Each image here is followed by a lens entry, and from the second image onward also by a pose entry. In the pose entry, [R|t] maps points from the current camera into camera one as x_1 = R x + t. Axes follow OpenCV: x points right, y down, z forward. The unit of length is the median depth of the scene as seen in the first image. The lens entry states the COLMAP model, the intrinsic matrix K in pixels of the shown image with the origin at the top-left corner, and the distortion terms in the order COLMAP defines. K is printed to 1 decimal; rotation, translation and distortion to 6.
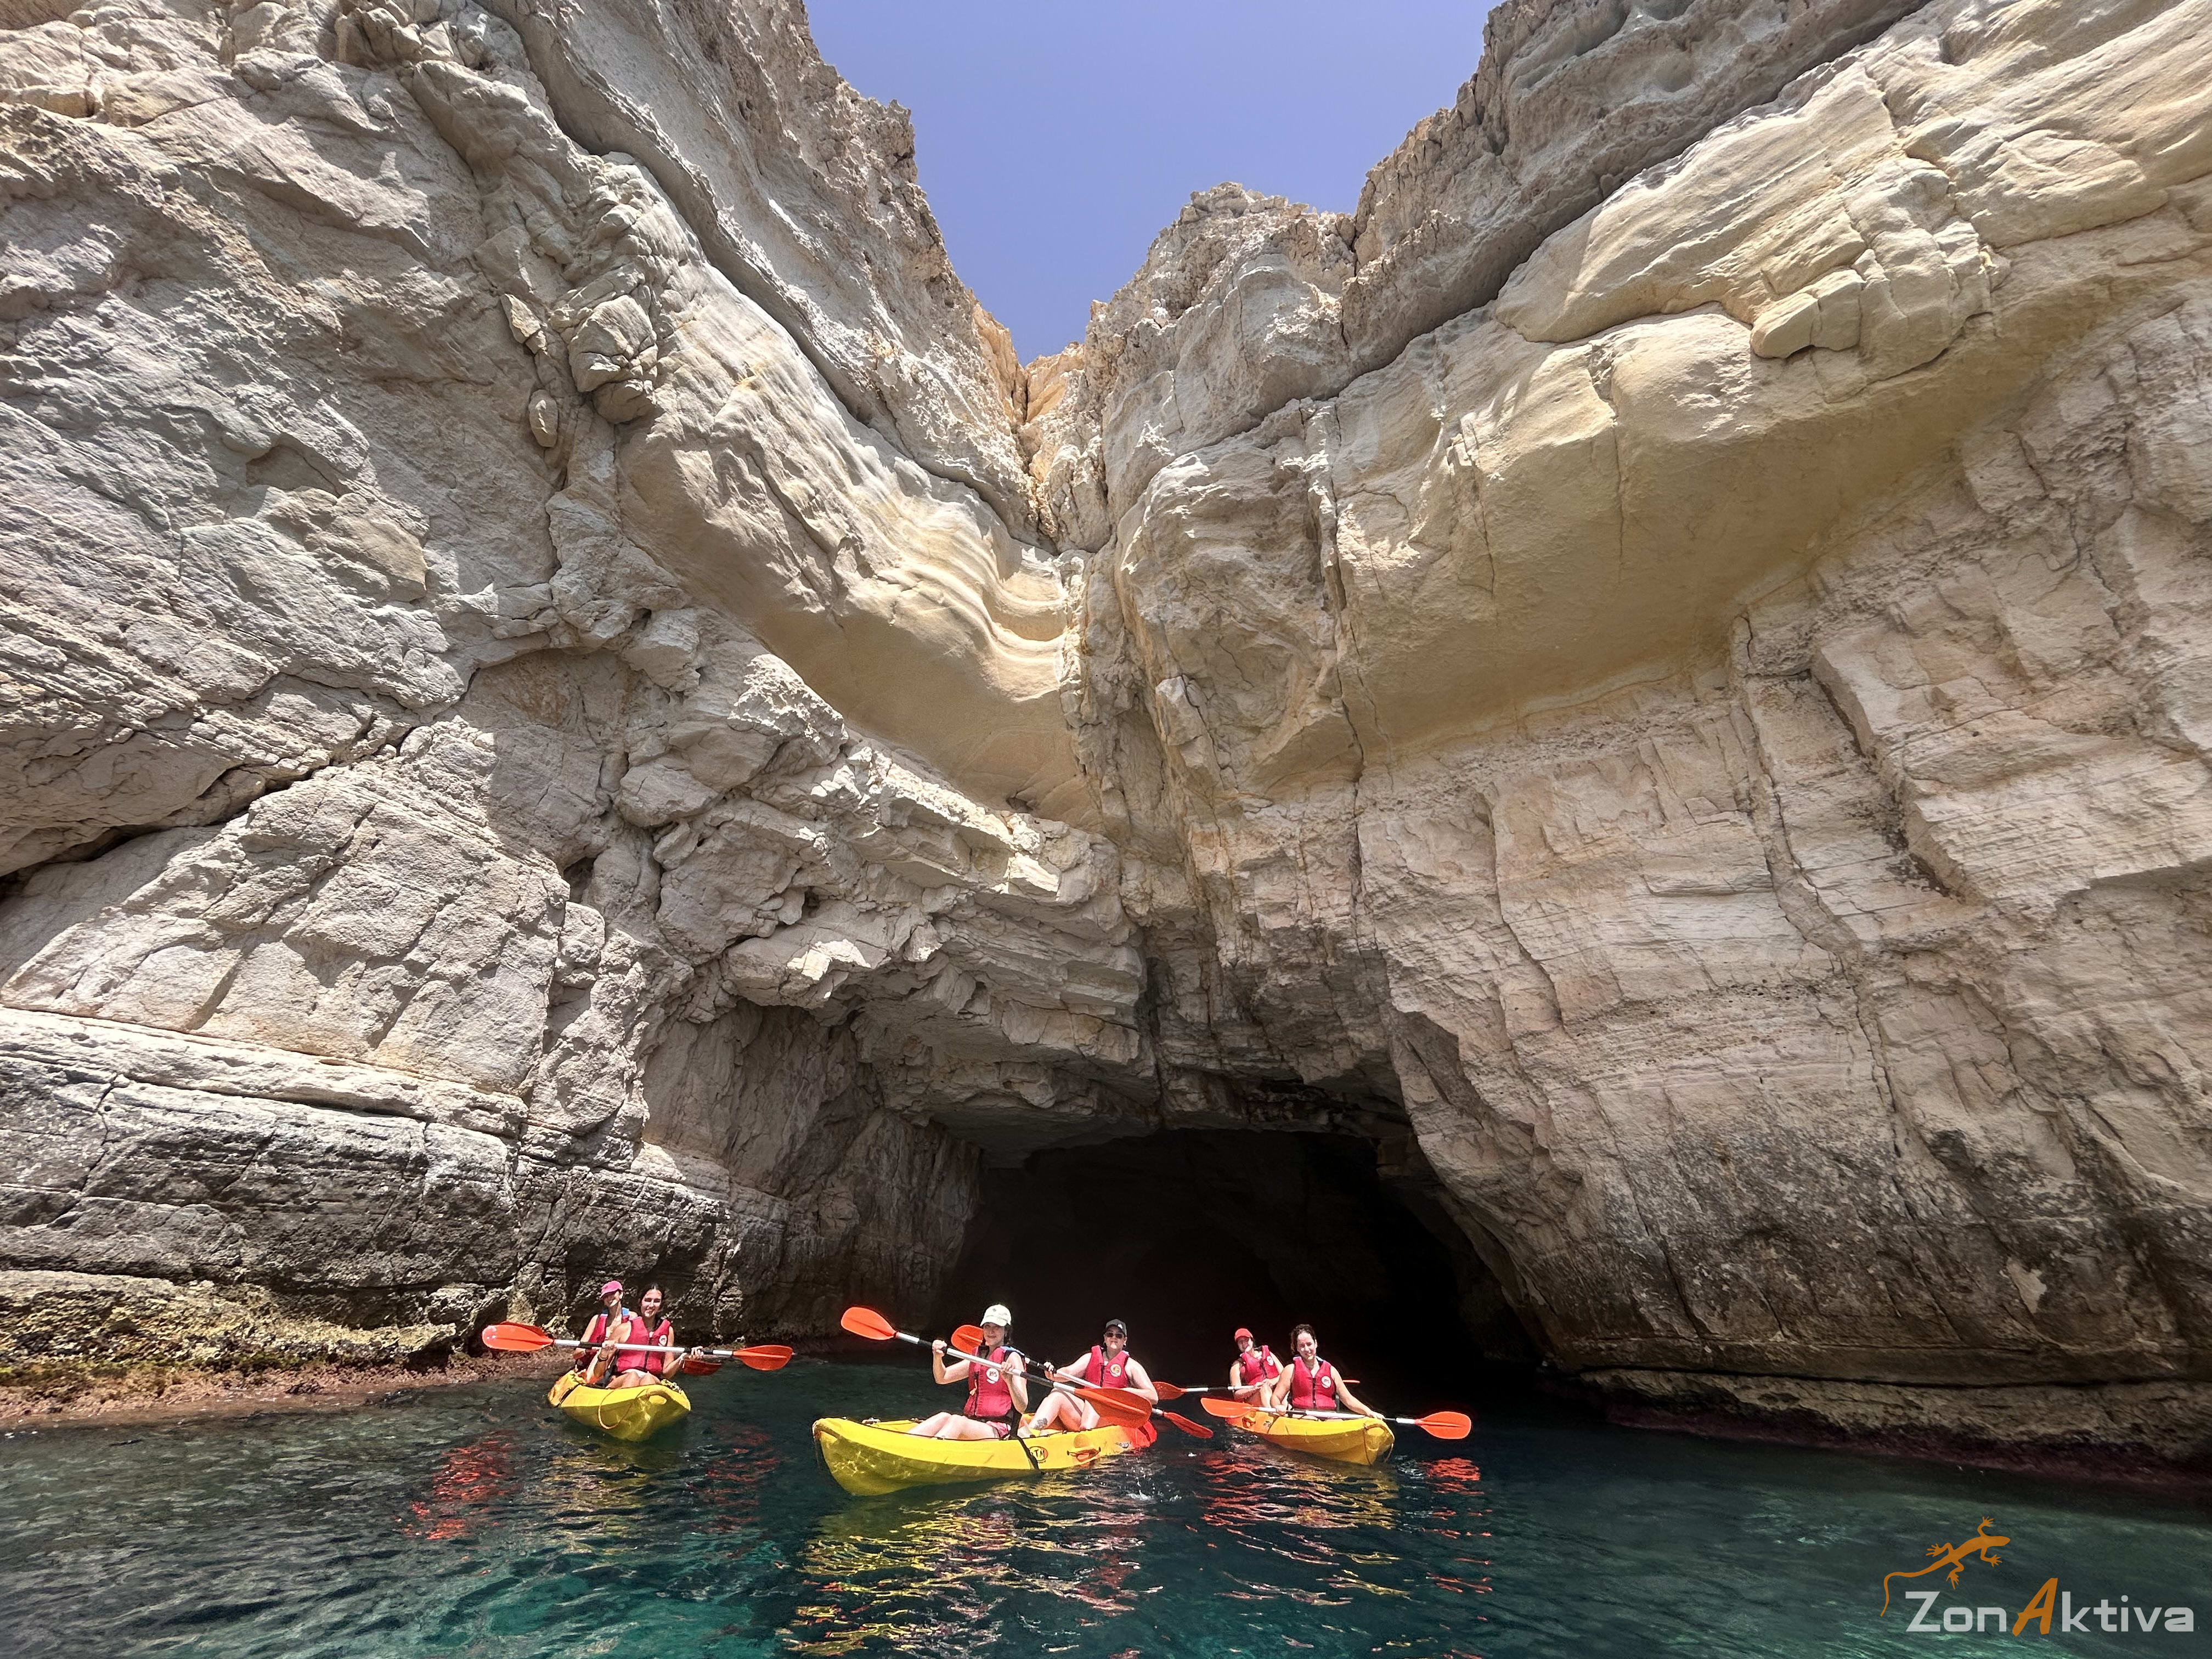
lens RADIAL K [[901.3, 0, 1085.2], [0, 901.3, 840.0], [0, 0, 1]] dist [-0.001371, 0.000529]
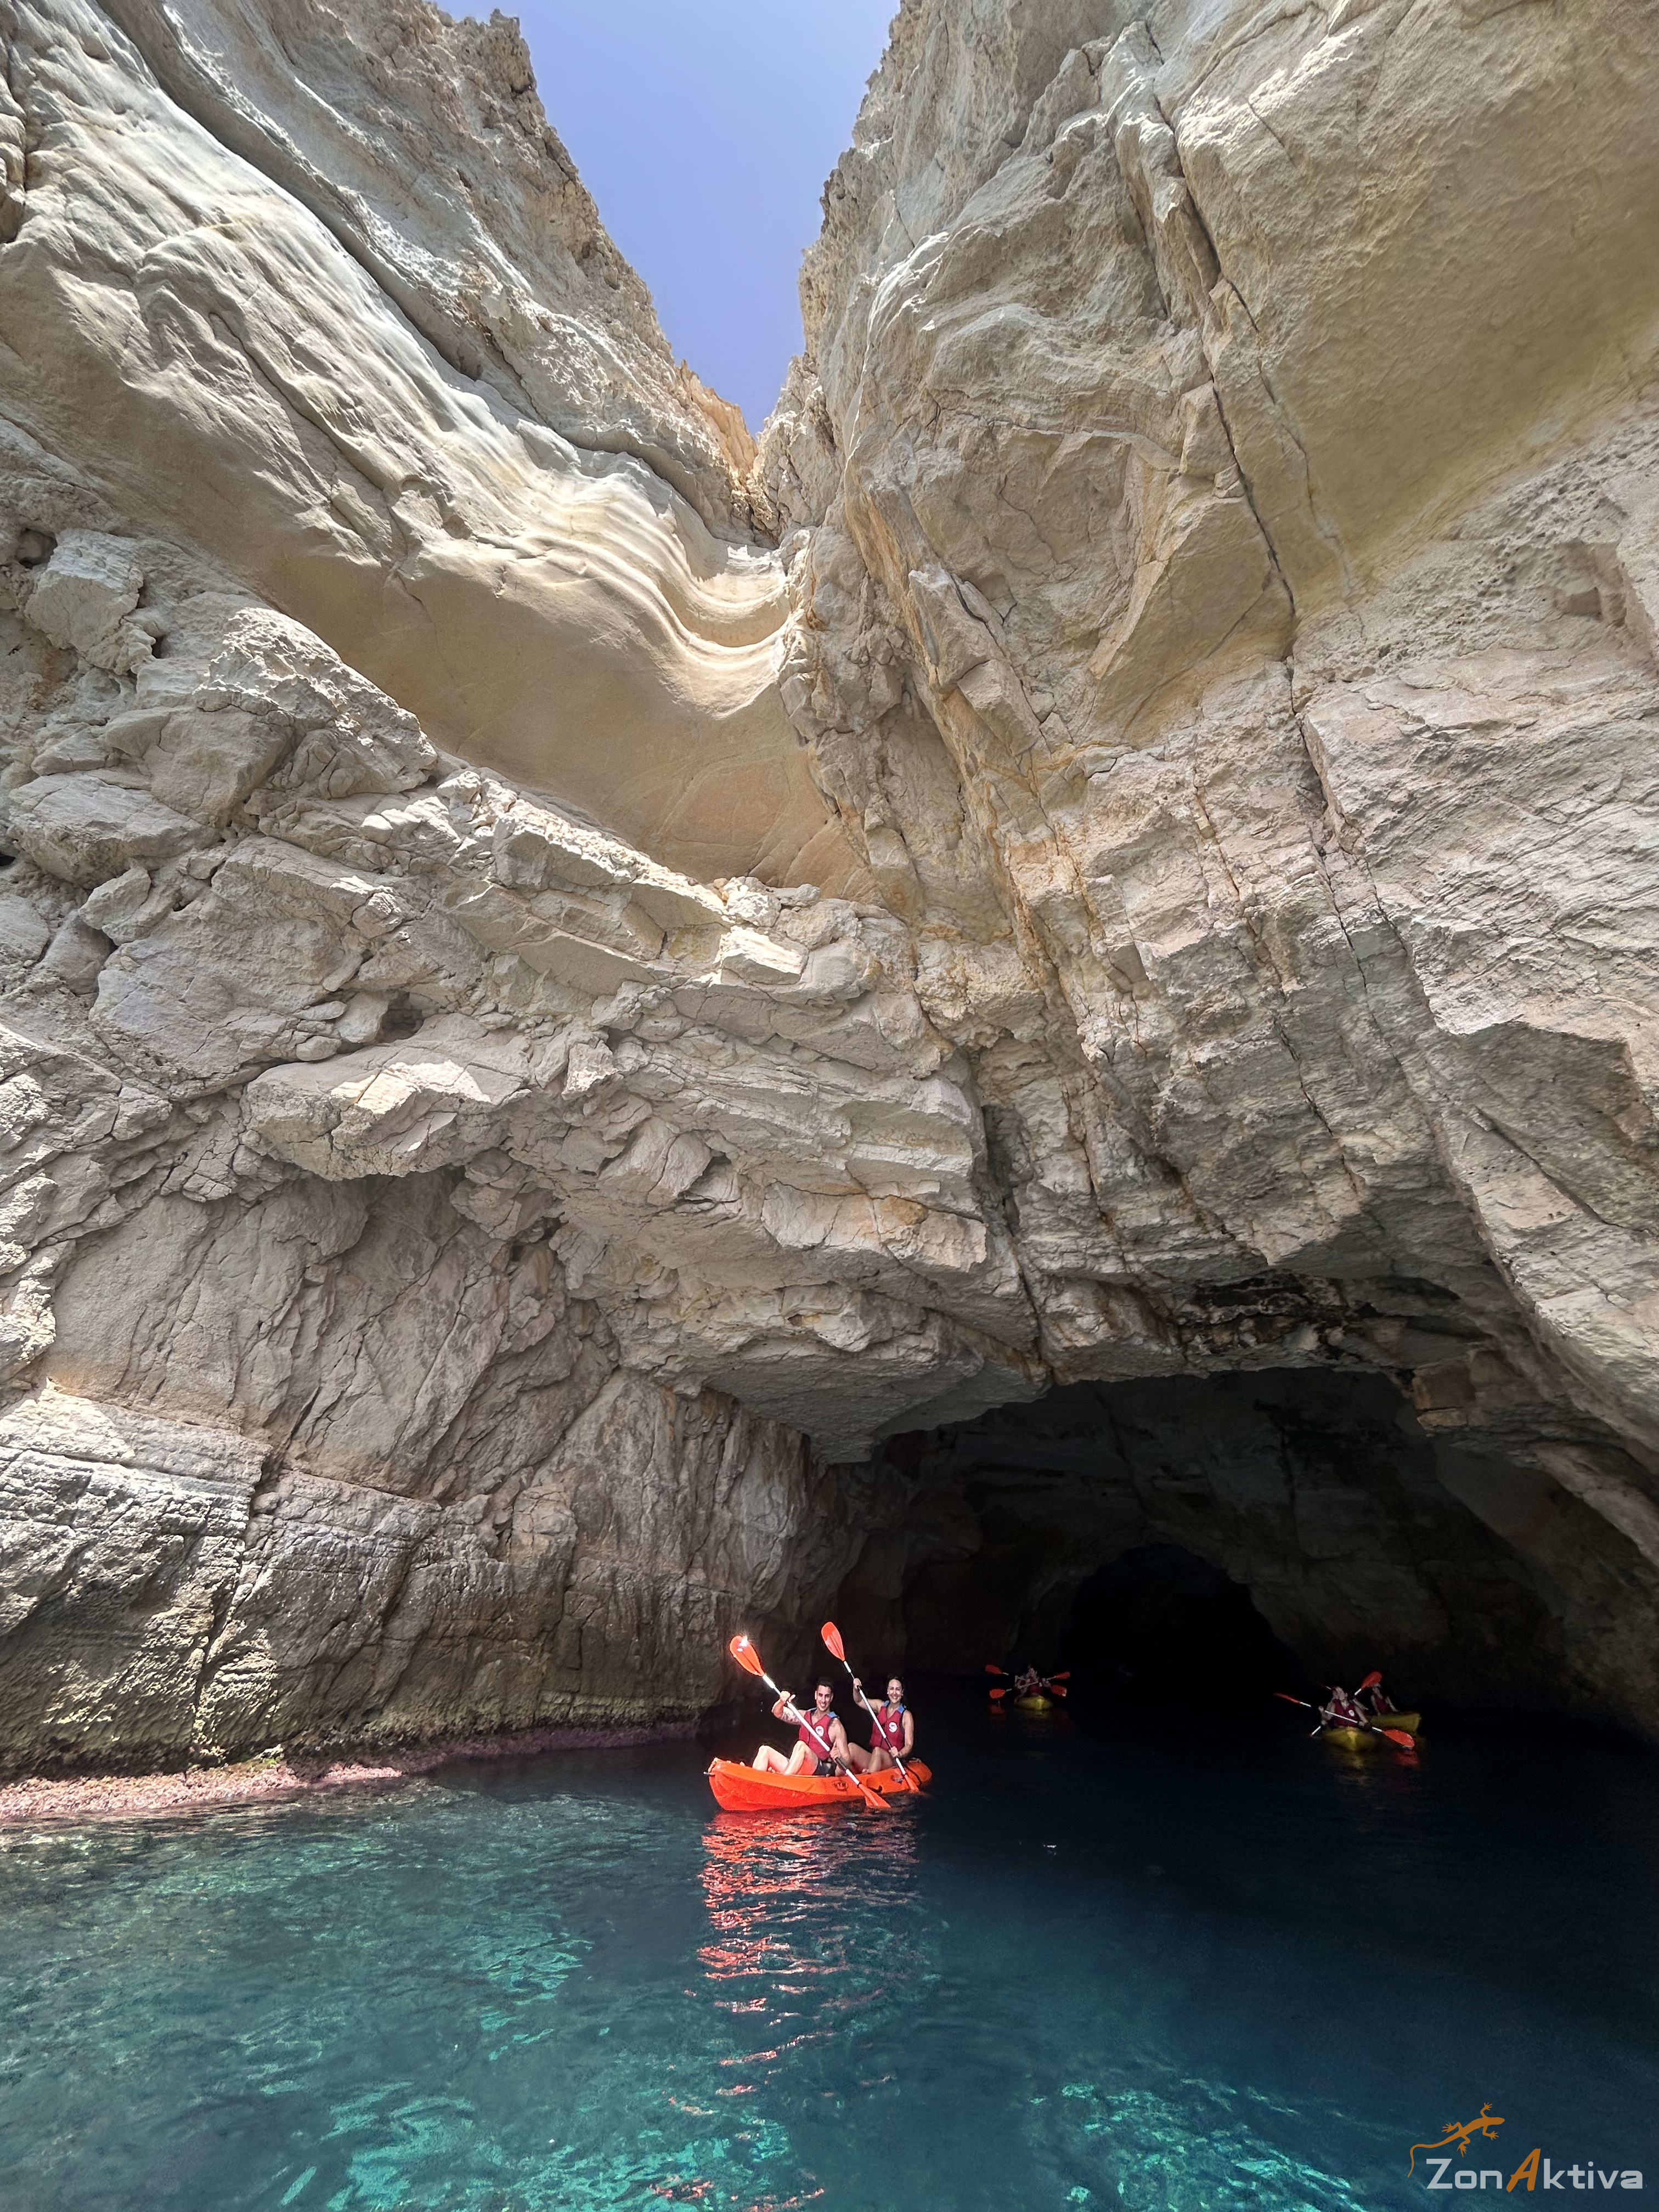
lens RADIAL K [[901.2, 0, 820.5], [0, 901.2, 1087.9], [0, 0, 1]] dist [-0.001714, 0.000610]
pose [[0.977000, -0.124199, -0.173339, 0.094385], [0.110126, 0.989960, -0.088605, 0.223809], [0.182603, 0.067478, 0.980868, 0.465104]]
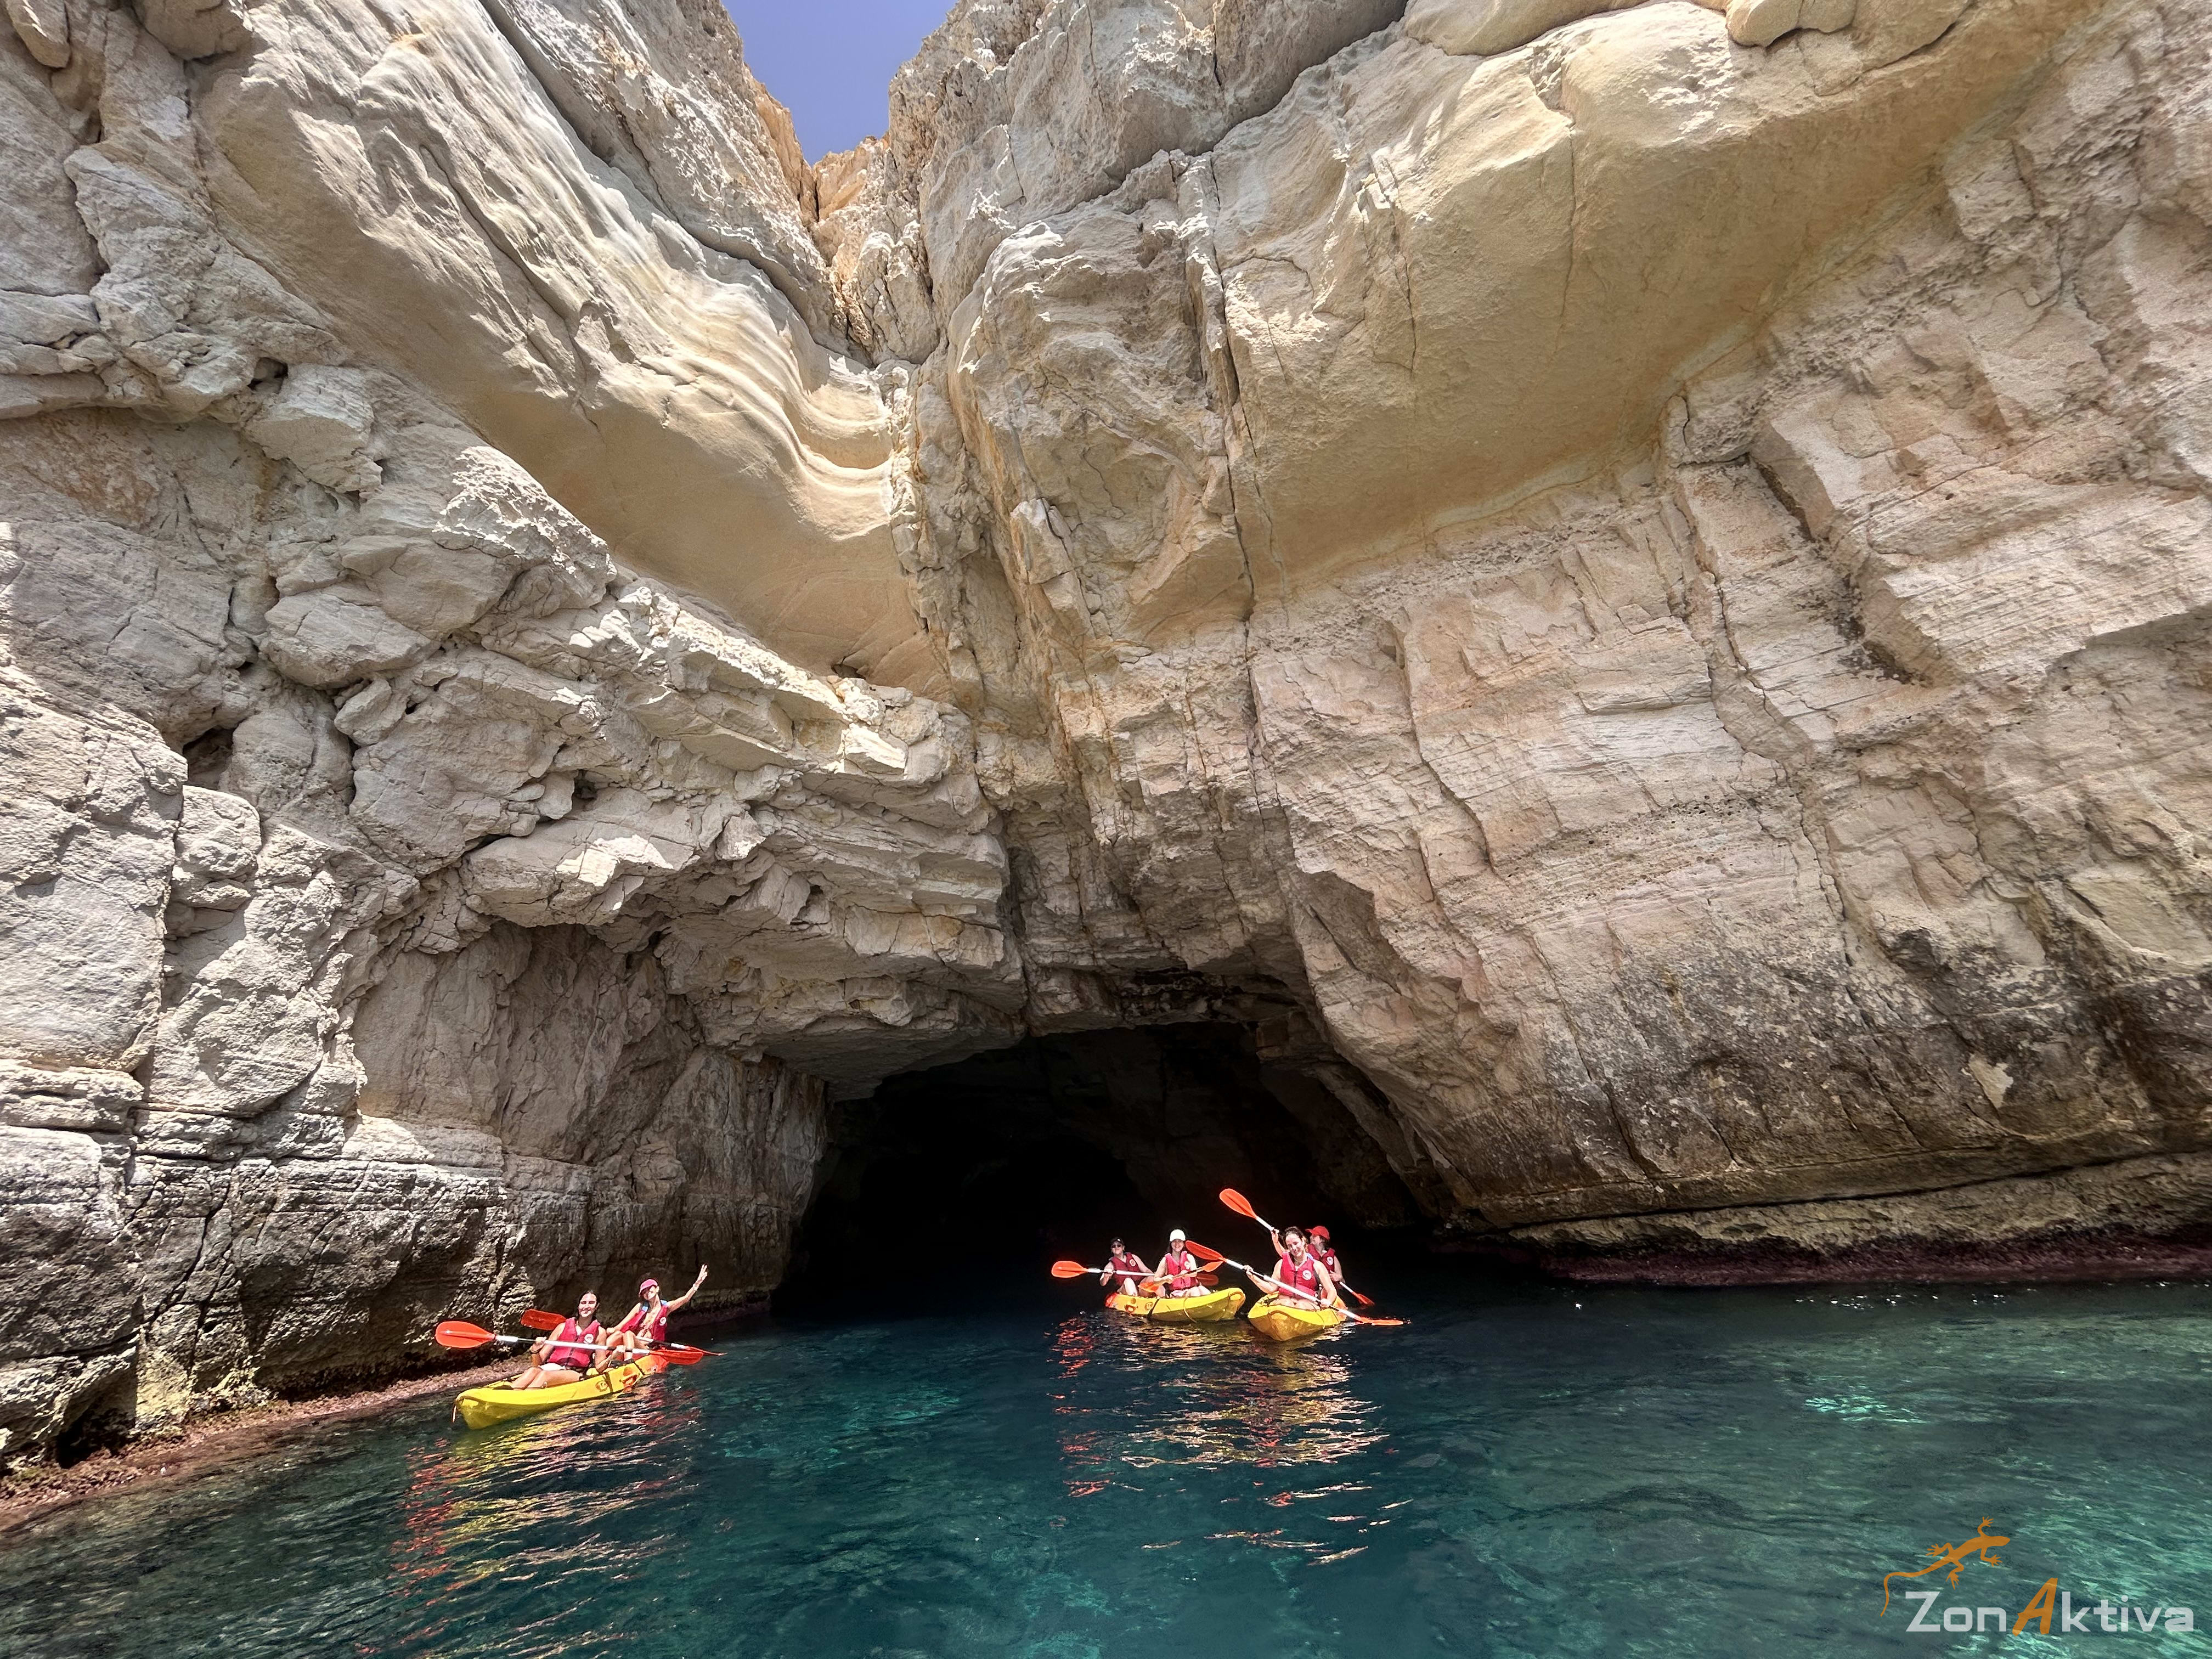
lens RADIAL K [[901.2, 0, 1084.0], [0, 901.2, 840.0], [0, 0, 1]] dist [-0.001714, 0.000610]
pose [[0.979032, -0.063023, 0.193710, -0.039702], [0.046977, 0.995157, 0.086343, 0.069249], [-0.198214, -0.075433, 0.977252, 0.168671]]
